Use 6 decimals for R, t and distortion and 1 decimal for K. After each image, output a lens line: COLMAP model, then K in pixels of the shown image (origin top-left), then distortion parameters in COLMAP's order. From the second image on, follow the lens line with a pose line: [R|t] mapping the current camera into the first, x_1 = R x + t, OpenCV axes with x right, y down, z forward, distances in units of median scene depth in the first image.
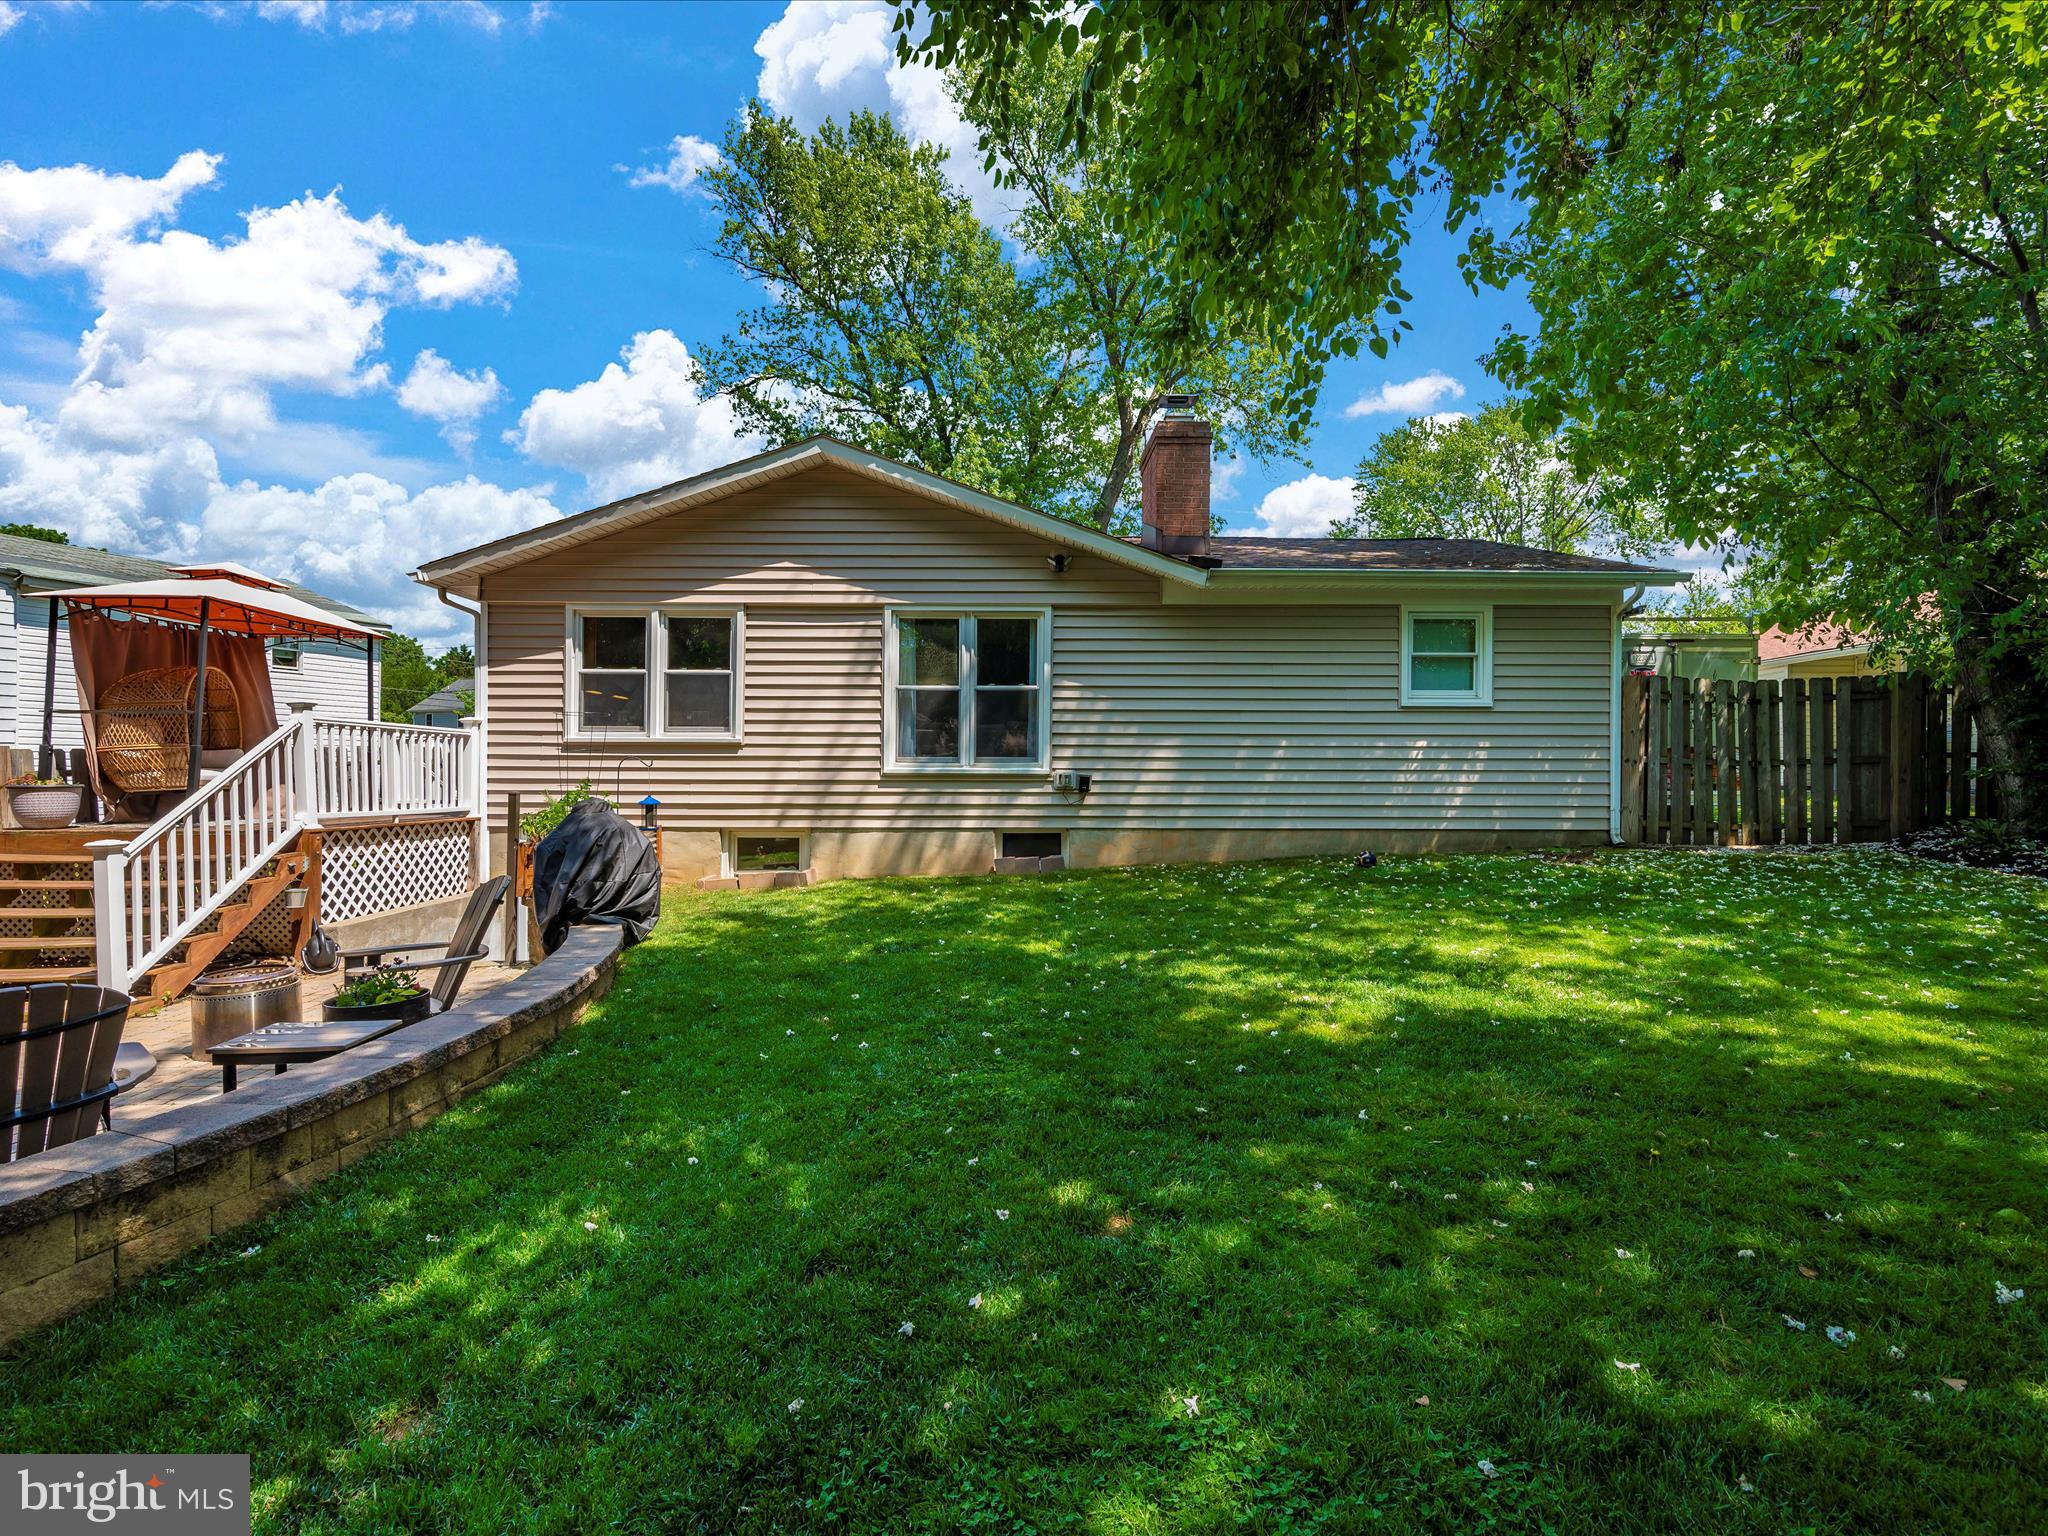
lens RADIAL K [[979.9, 0, 1017.1], [0, 979.9, 772.1], [0, 0, 1]] dist [0.004945, 0.001104]
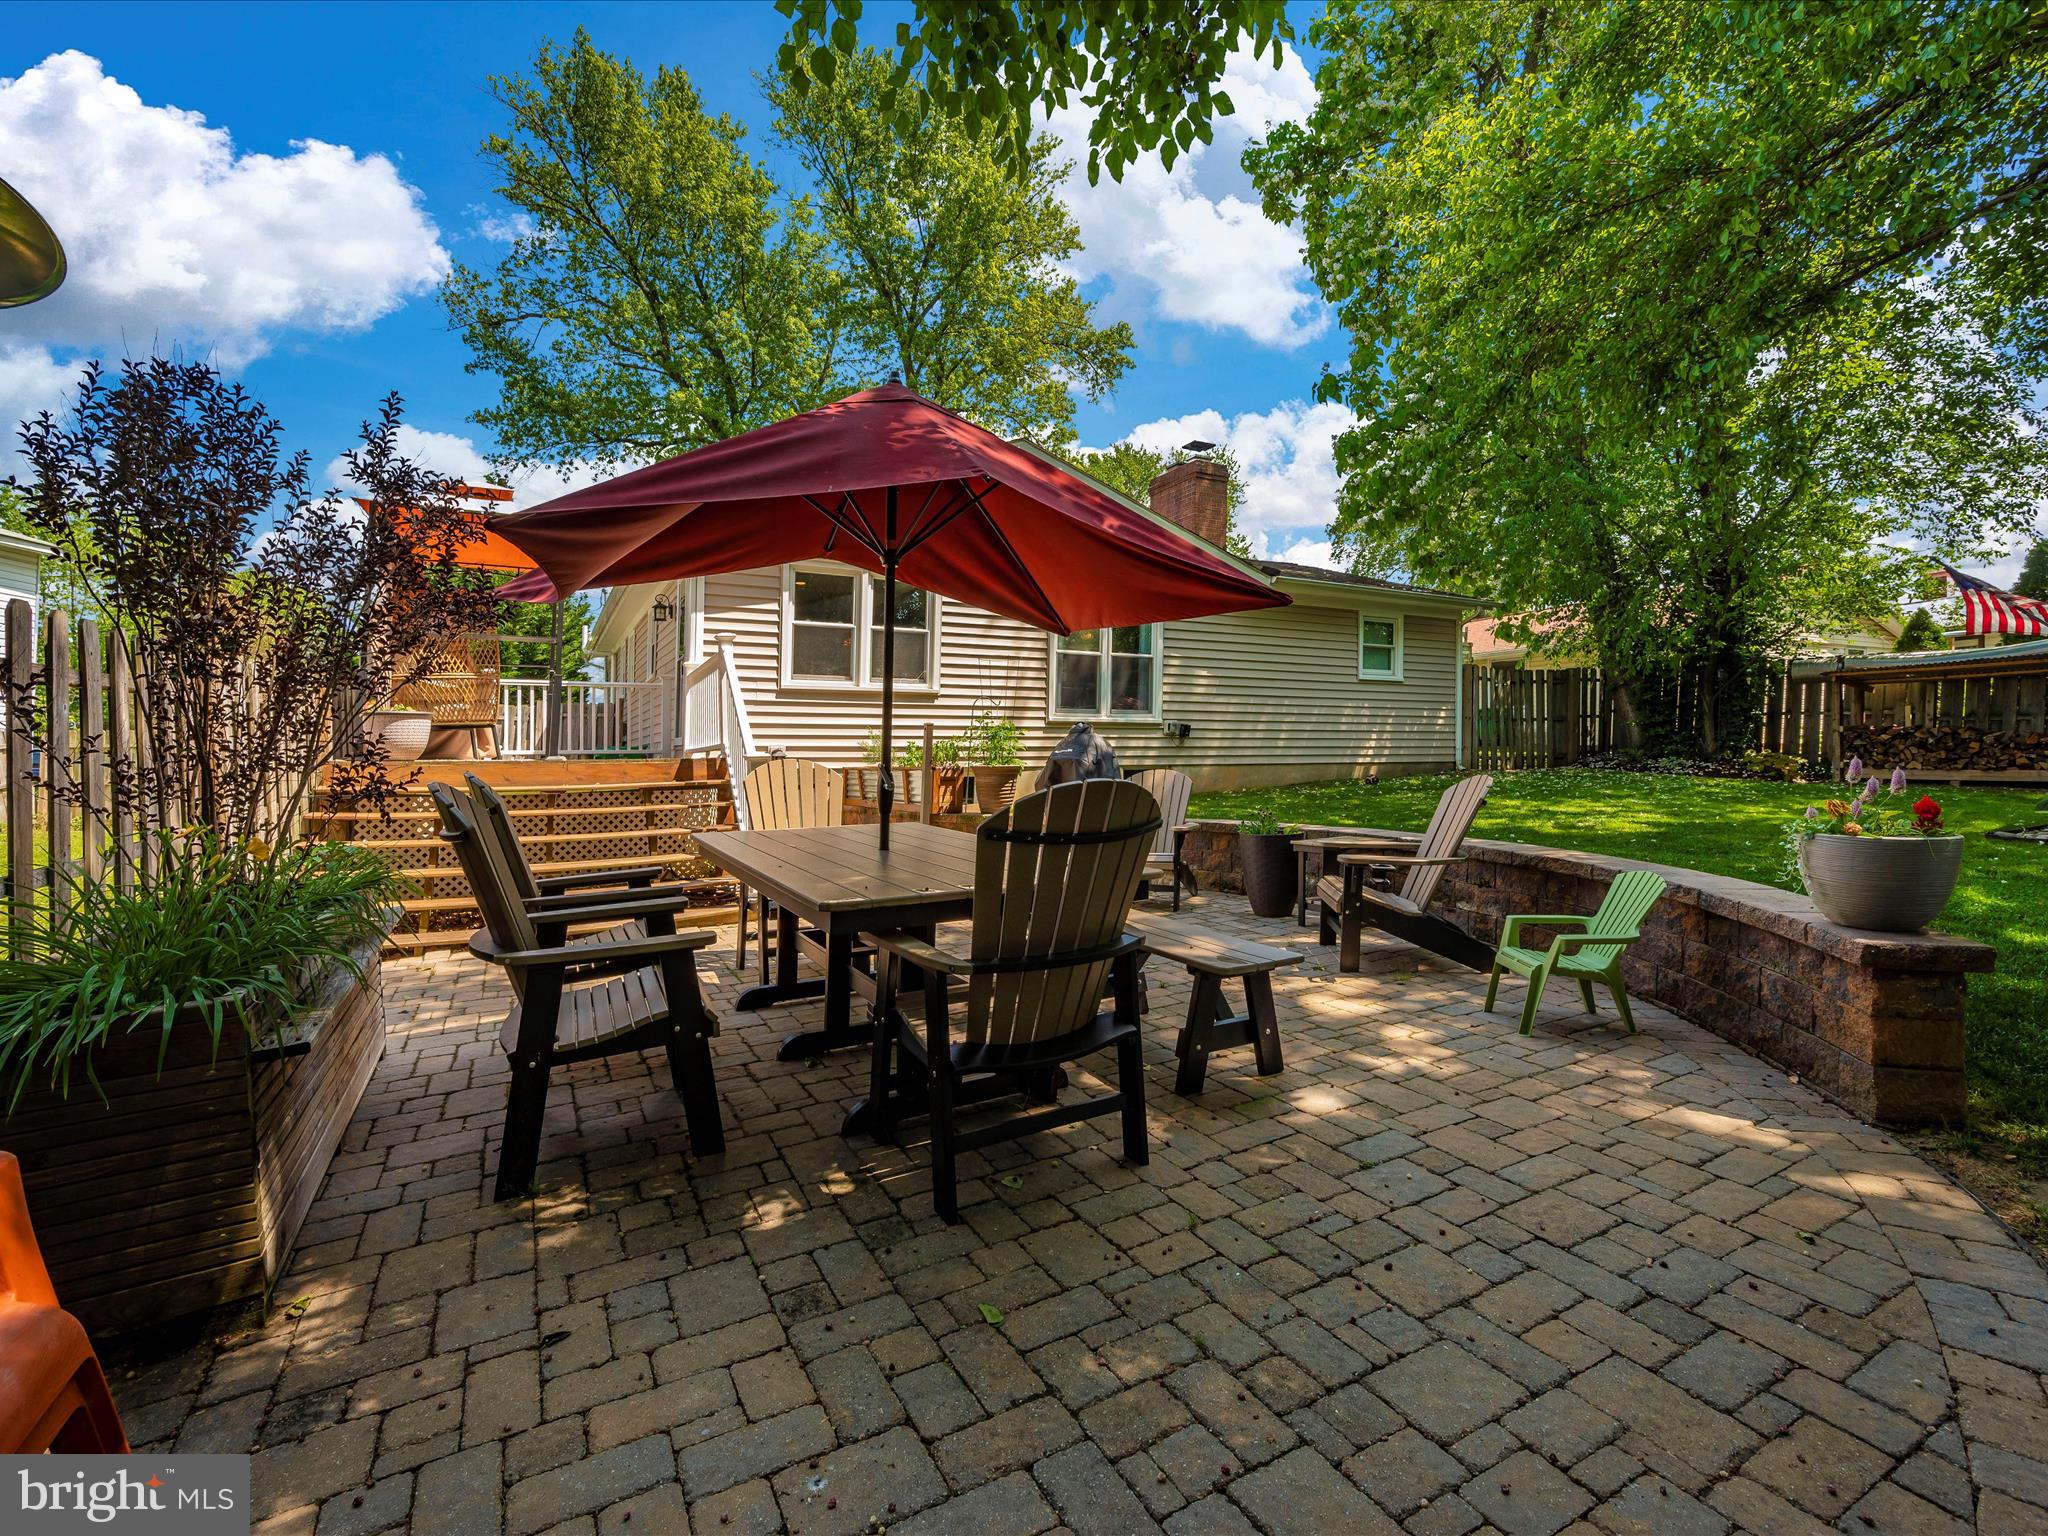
lens RADIAL K [[918.6, 0, 1009.9], [0, 918.6, 815.3], [0, 0, 1]] dist [0.002607, -0.000760]
pose [[0.893076, -0.034620, 0.448573, -0.697459], [0.009771, 0.998292, 0.057594, 0.052029], [-0.449800, -0.047052, 0.891889, -0.011638]]
